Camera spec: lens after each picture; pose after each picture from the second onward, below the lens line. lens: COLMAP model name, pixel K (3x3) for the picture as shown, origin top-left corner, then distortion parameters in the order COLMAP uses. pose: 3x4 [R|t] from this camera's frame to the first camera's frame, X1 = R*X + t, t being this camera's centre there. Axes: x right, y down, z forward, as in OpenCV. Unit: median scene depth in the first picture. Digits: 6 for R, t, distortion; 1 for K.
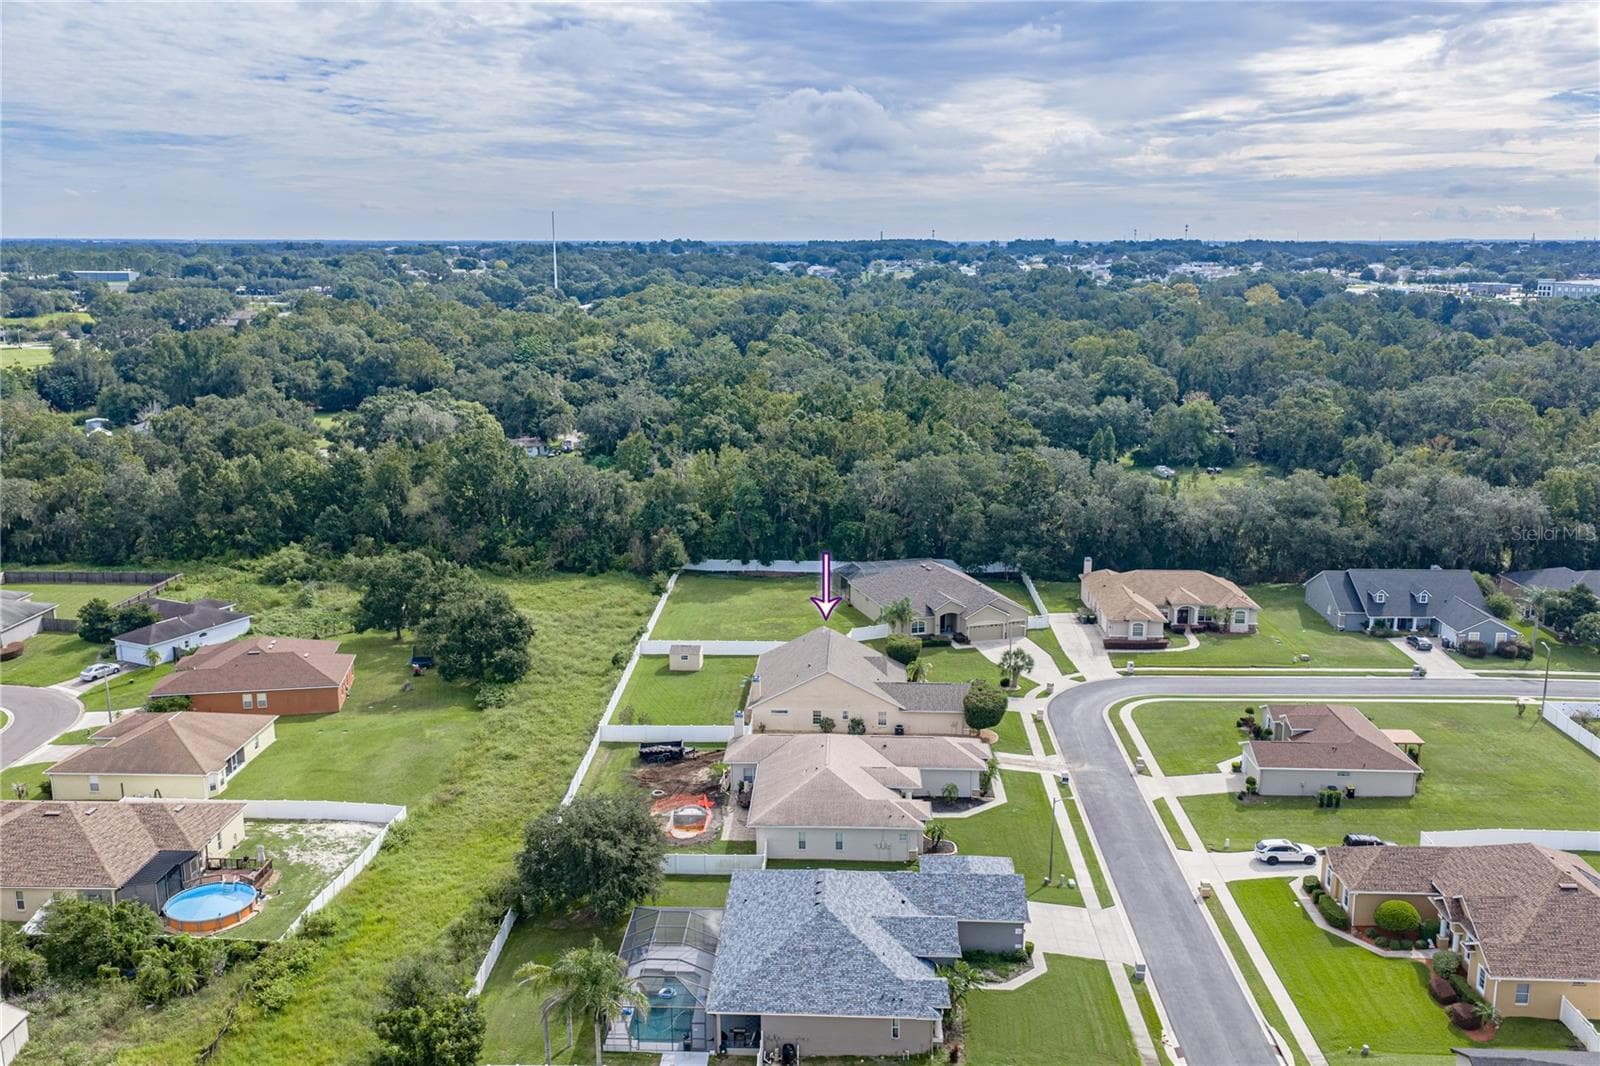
lens RADIAL K [[1383.3, 0, 800.0], [0, 1383.3, 533.0], [0, 0, 1]] dist [0.028642, 0.000963]
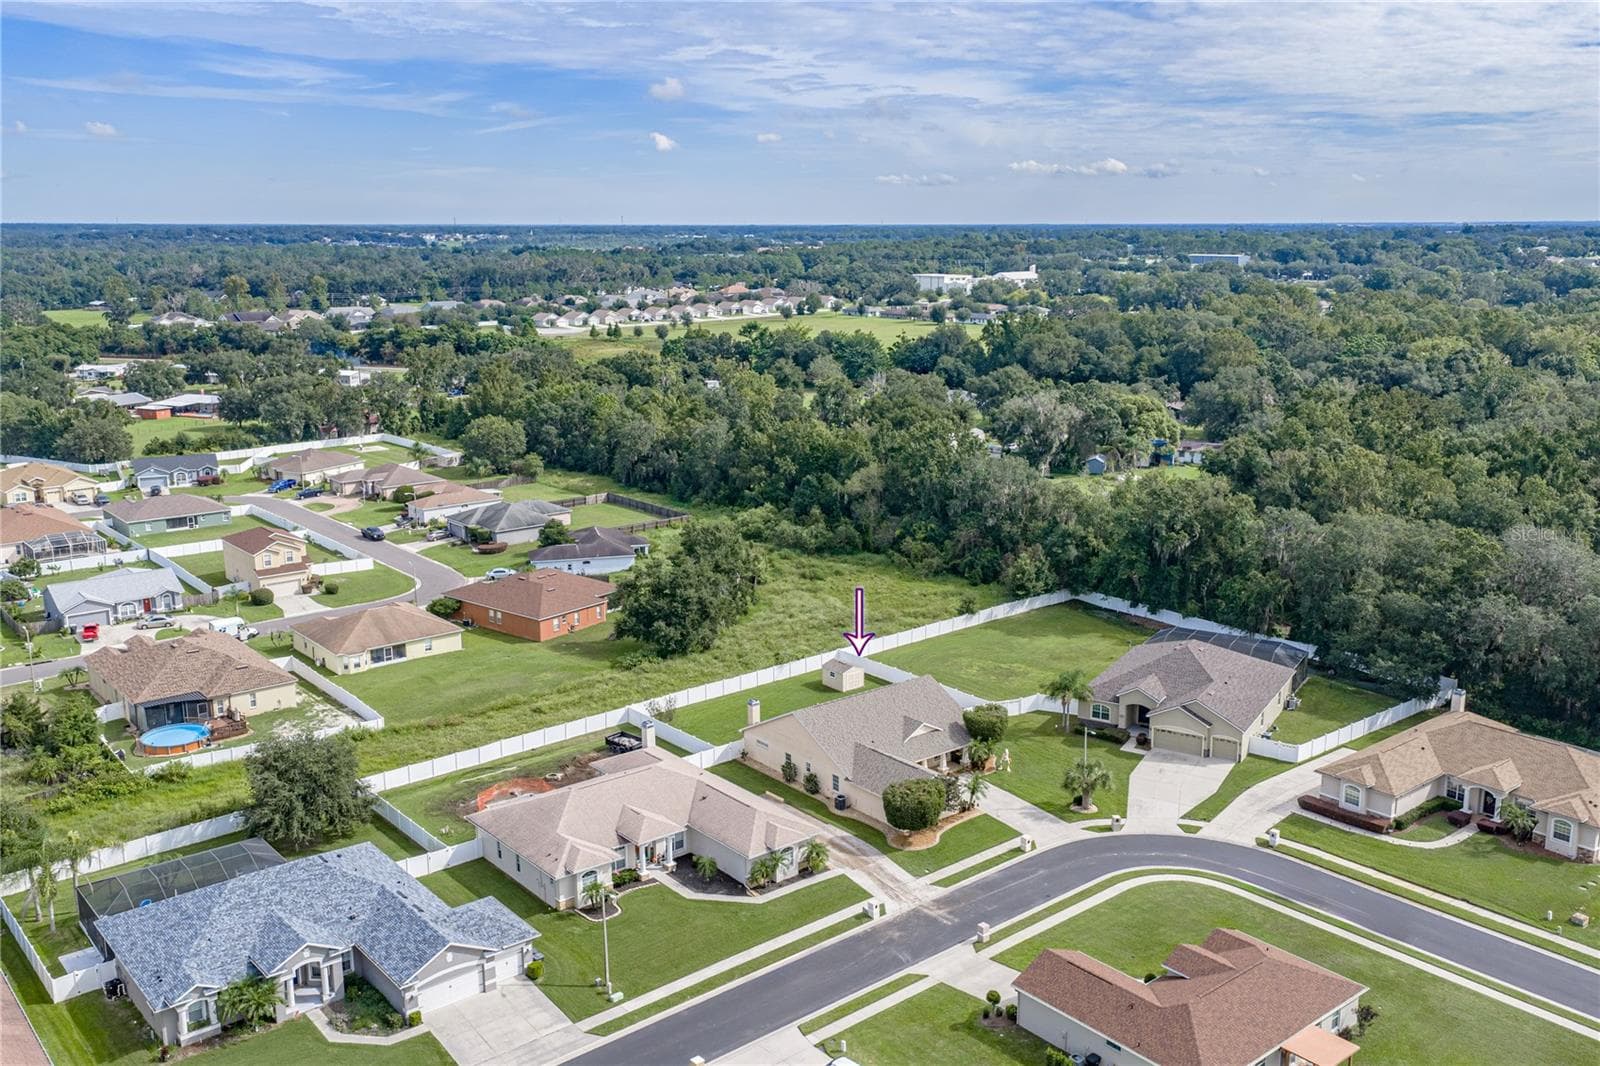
lens RADIAL K [[1383.3, 0, 800.0], [0, 1383.3, 533.0], [0, 0, 1]] dist [0.028642, 0.000963]
pose [[0.676190, 0.164397, -0.718151, 0.532195], [-0.156111, 0.984623, 0.078407, -0.071586], [0.719997, 0.059093, 0.691456, 0.303003]]
